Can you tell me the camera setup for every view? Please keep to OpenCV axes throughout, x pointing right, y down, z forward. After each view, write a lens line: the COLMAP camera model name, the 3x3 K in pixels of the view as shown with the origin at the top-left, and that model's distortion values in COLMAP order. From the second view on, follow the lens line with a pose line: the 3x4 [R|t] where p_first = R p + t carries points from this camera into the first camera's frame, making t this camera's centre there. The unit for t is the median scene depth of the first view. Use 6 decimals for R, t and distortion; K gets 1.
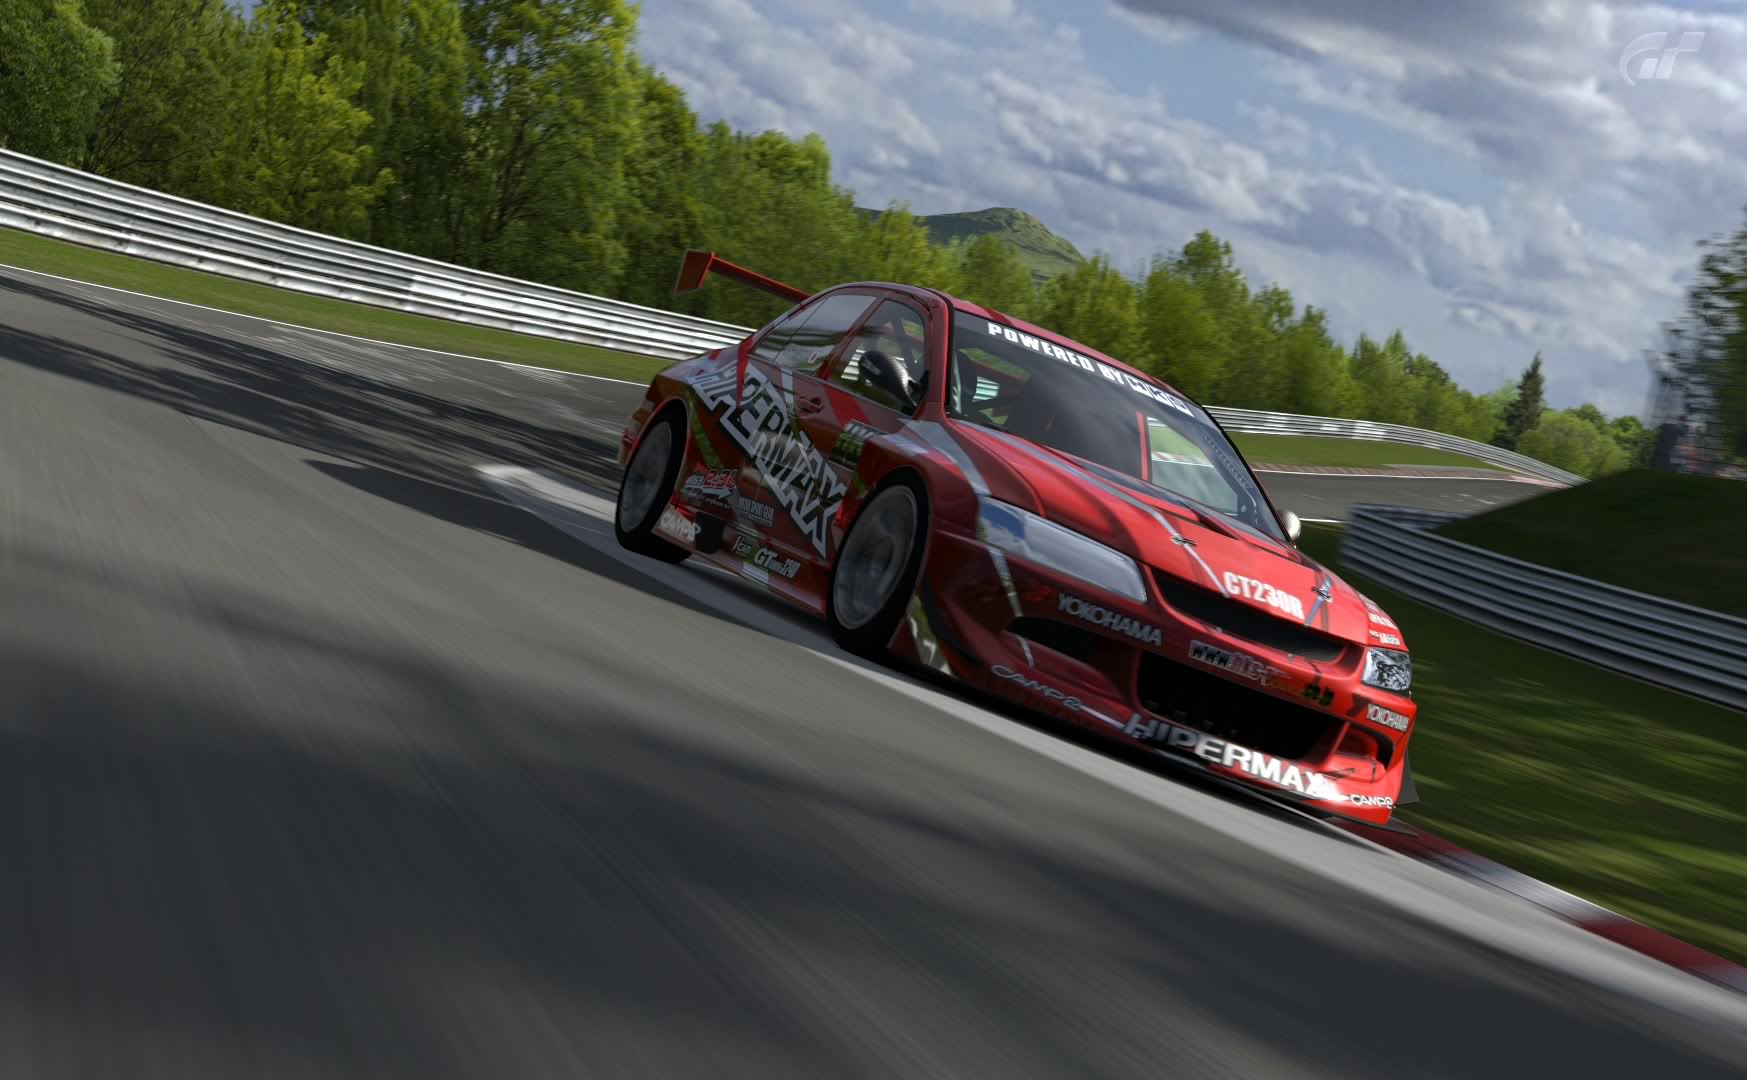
lens RADIAL K [[2478.3, 0, 873.7], [0, 2478.3, 535.7], [0, 0, 1]] dist [-0.011031, 0.000000]
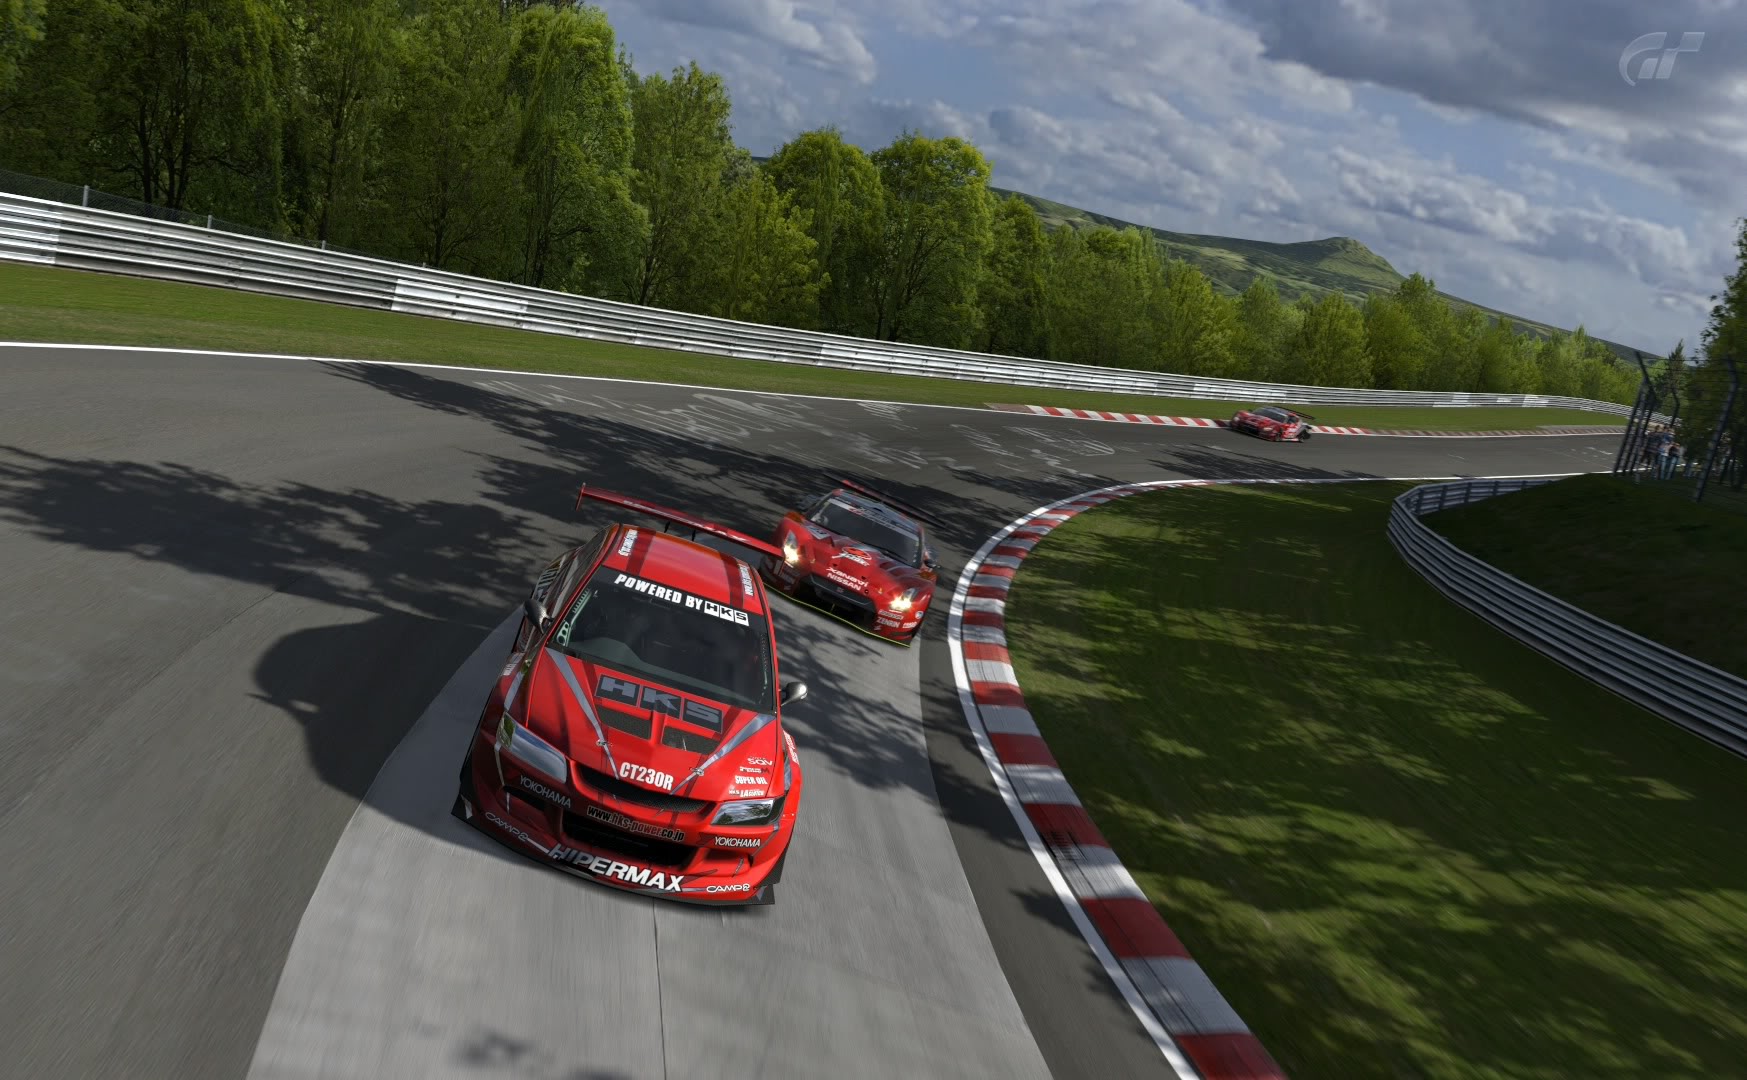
lens RADIAL K [[1520.0, 0, 870.4], [0, 1520.0, 544.6], [0, 0, 1]] dist [0.000052, -0.001013]
pose [[0.970755, 0.022765, -0.238992, 0.100219], [-0.007681, 0.997929, 0.063858, -0.037276], [0.239951, -0.060155, 0.968919, -0.000417]]
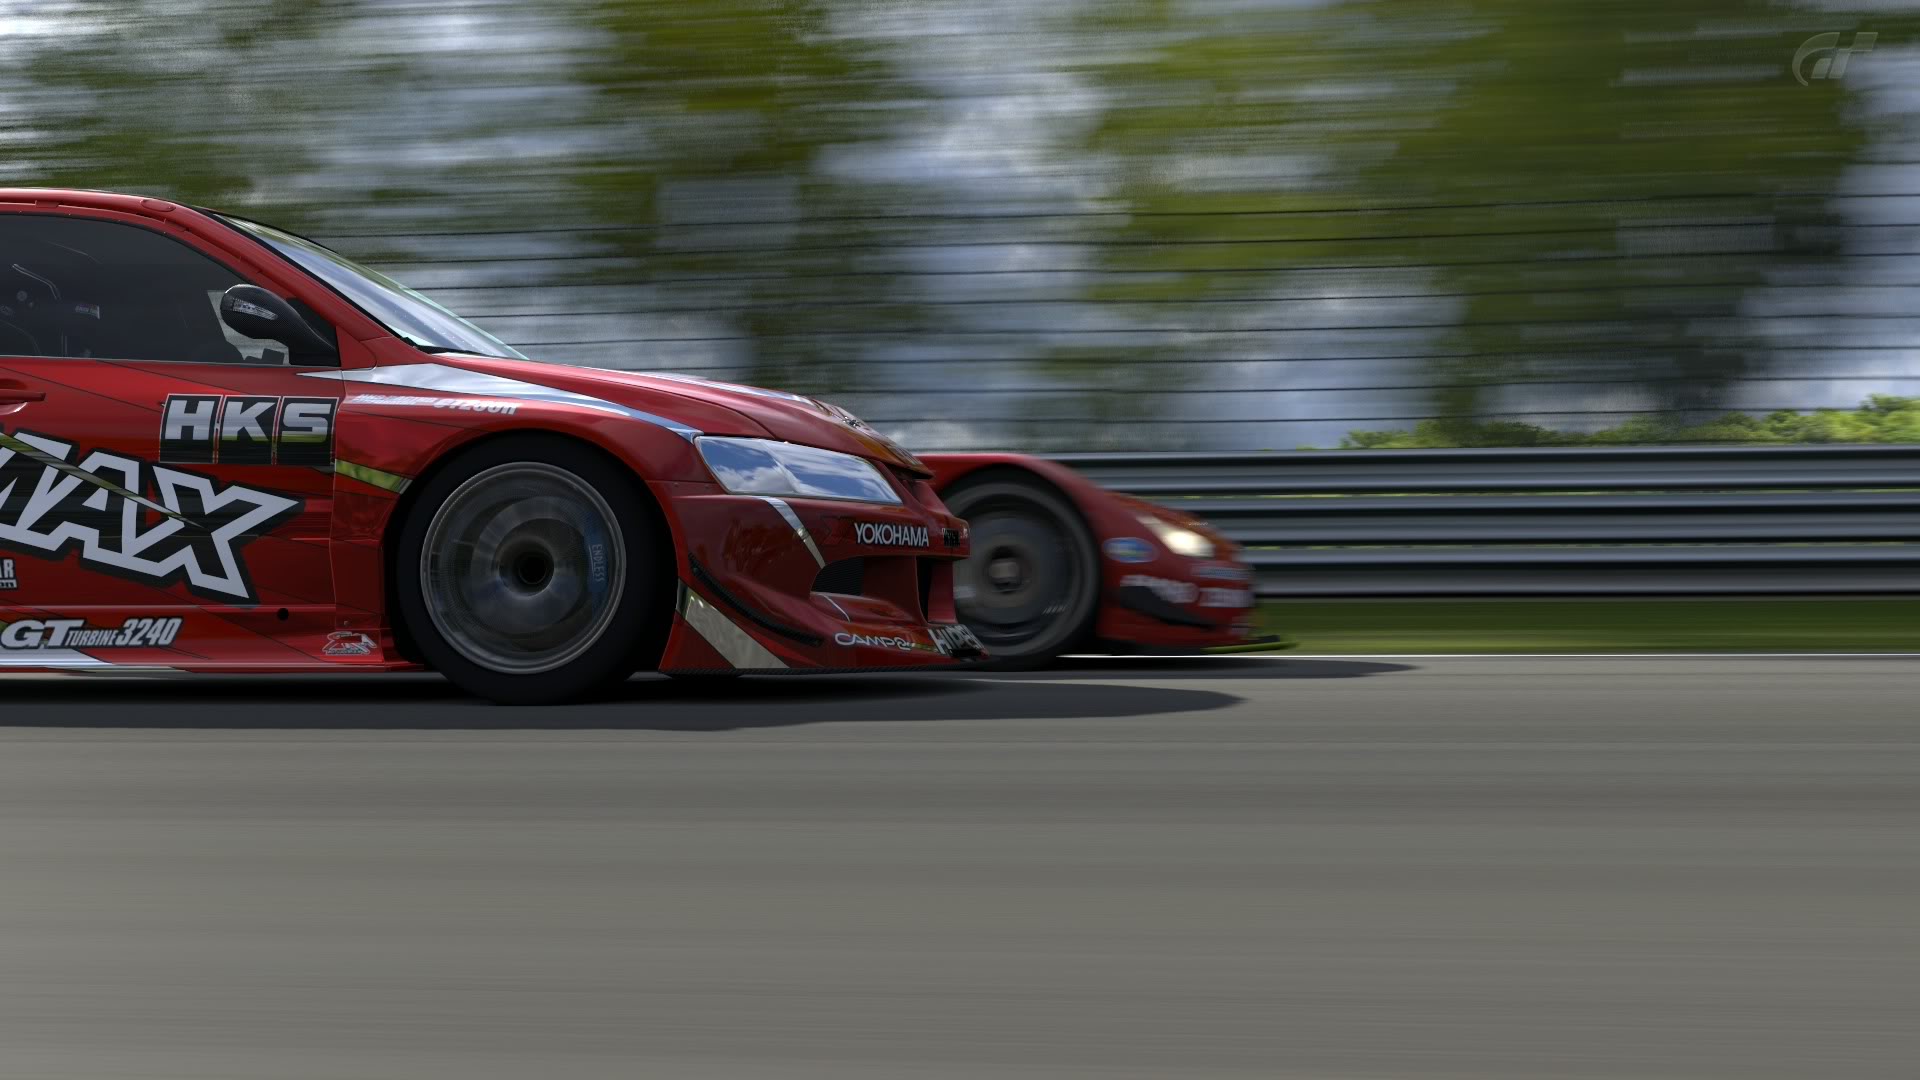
lens RADIAL K [[1999.5, 0, 970.9], [0, 1999.5, 546.9], [0, 0, 1]] dist [0.007005, 0.000000]
pose [[0.452015, -0.318150, 0.833345, -0.078200], [0.177513, 0.947629, 0.265496, -0.023436], [-0.874169, 0.027922, 0.484818, 0.111585]]
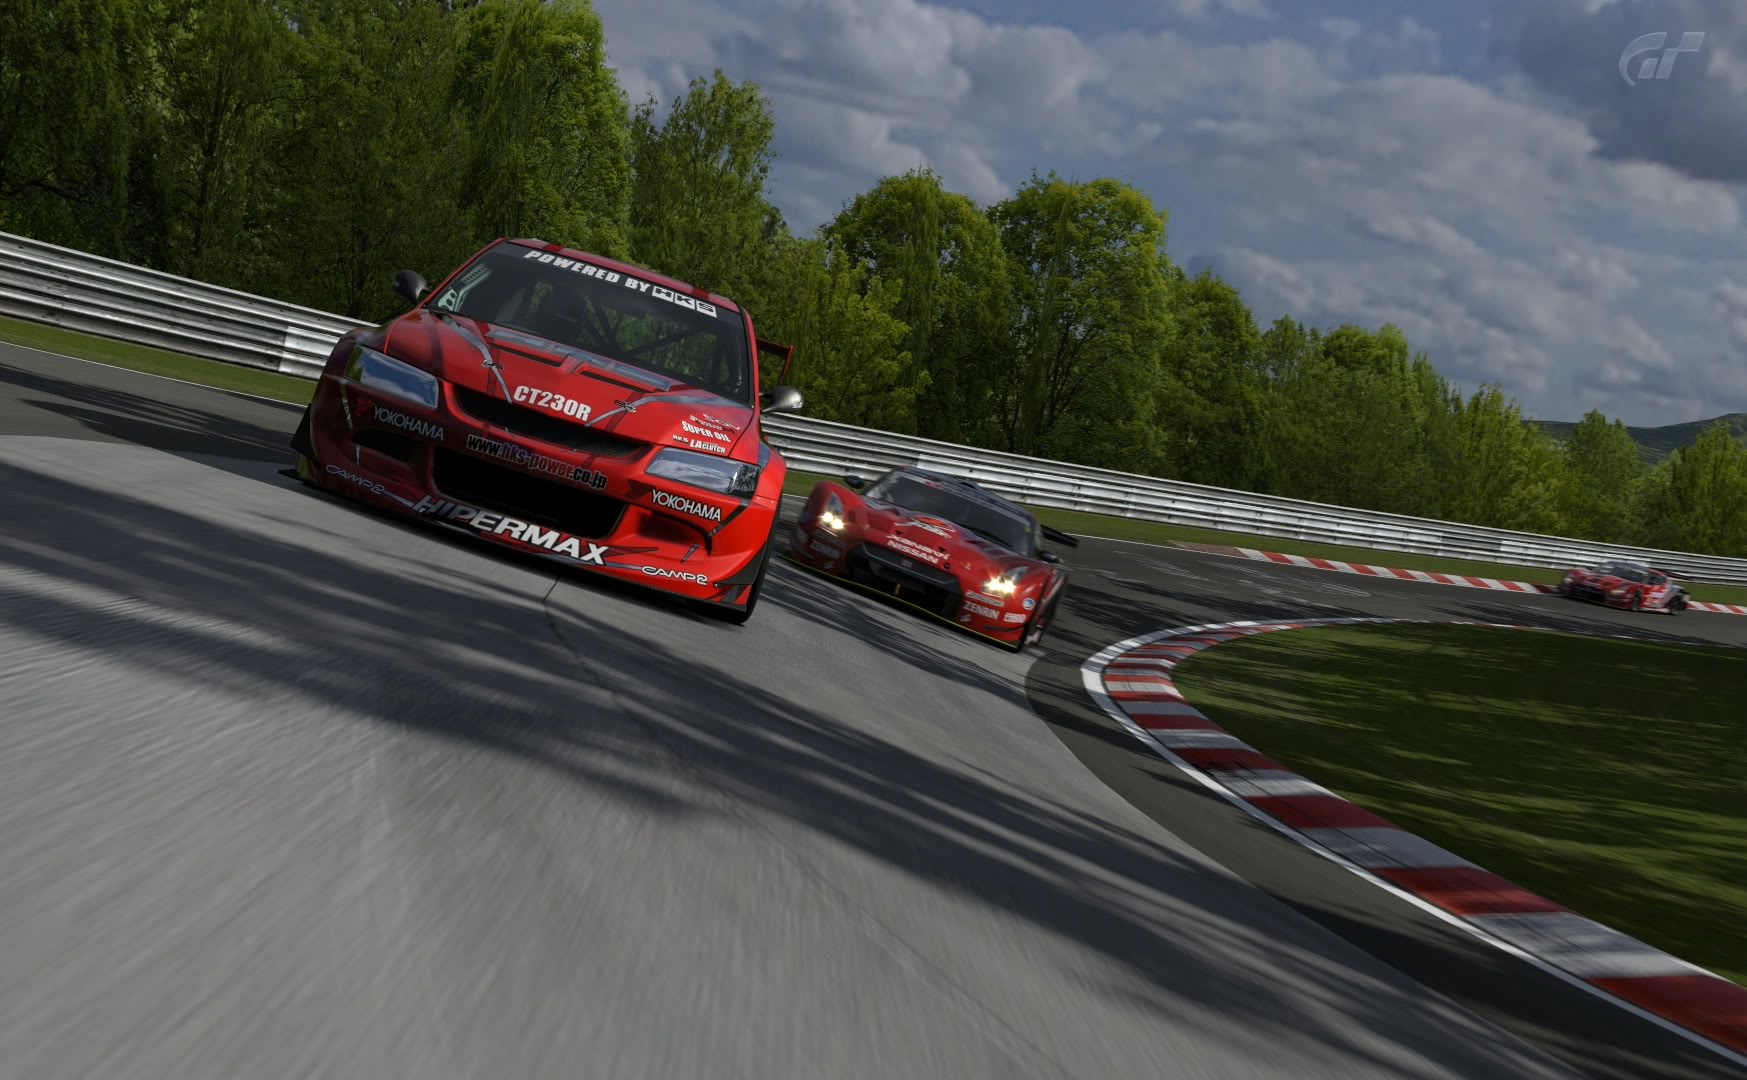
lens RADIAL K [[2328.5, 0, 869.9], [0, 2328.5, 541.7], [0, 0, 1]] dist [-0.002176, 0.000000]
pose [[0.951609, -0.059033, -0.301588, 0.115457], [0.031259, 0.994880, -0.096105, 0.036963], [0.305718, 0.082027, 0.948582, -0.008298]]
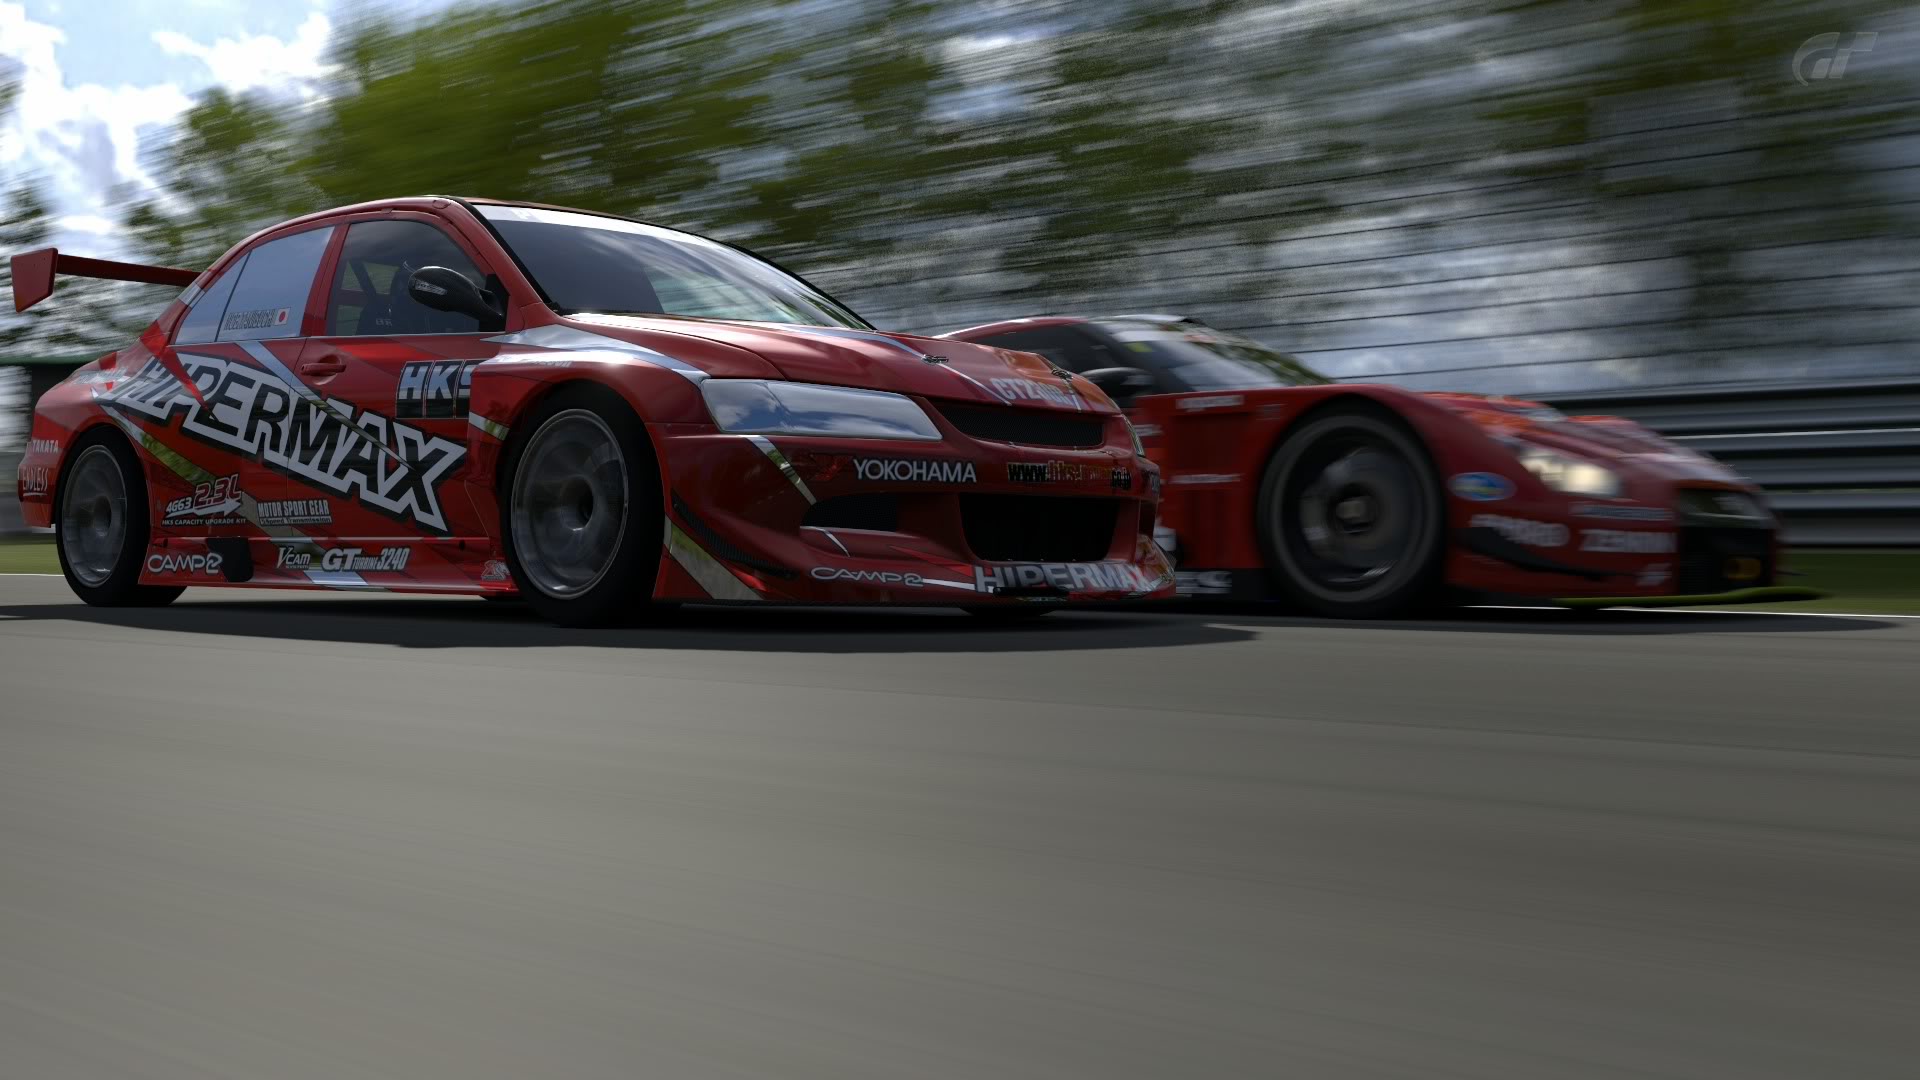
lens RADIAL K [[1999.5, 0, 967.4], [0, 1999.5, 535.6], [0, 0, 1]] dist [0.007005, 0.000000]
pose [[0.843867, -0.330439, 0.422728, -0.031016], [0.302682, 0.943703, 0.133450, -0.005124], [-0.443026, 0.015338, 0.896377, 0.067183]]
